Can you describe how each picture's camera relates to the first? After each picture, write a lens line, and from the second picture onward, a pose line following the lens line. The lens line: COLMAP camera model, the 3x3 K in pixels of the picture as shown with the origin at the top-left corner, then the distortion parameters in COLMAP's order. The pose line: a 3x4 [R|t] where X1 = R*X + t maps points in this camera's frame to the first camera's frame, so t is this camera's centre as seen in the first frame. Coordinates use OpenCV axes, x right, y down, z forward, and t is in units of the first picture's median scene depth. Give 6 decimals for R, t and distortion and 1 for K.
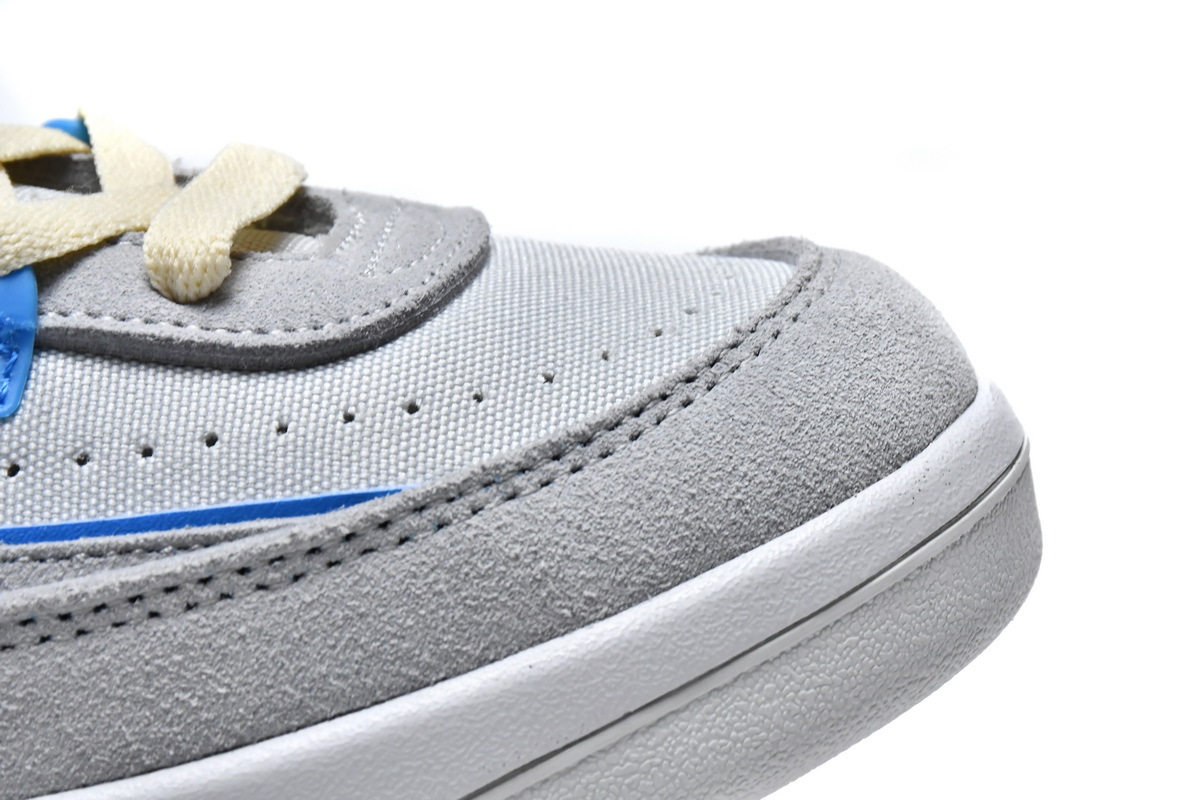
lens RADIAL K [[3878.4, 0, 600.0], [0, 3878.4, 400.0], [0, 0, 1]] dist [-0.016935, -0.800966]
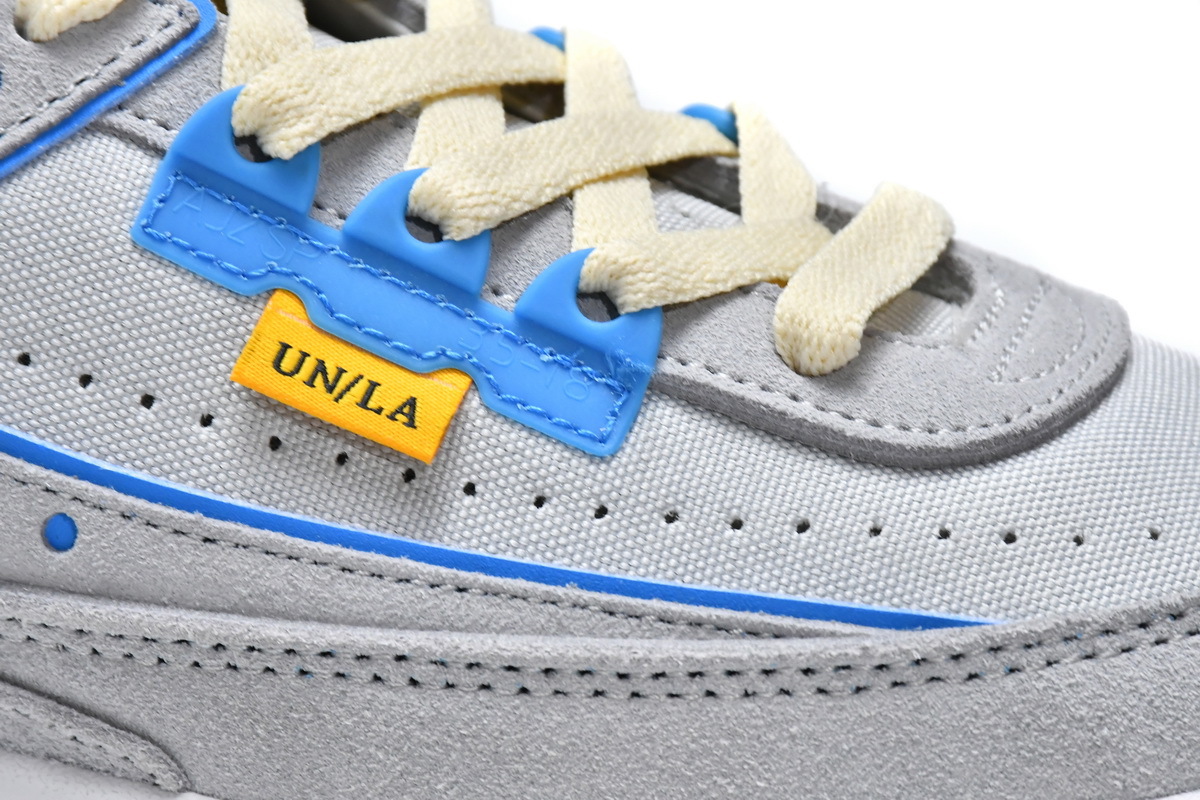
lens RADIAL K [[5449.1, 0, 600.0], [0, 5449.1, 400.0], [0, 0, 1]] dist [0.036437, 1.484549]
pose [[0.970045, 0.221918, -0.098819, -0.021049], [-0.213006, 0.972594, 0.093216, -0.140112], [0.116797, -0.069375, 0.990730, -0.375490]]
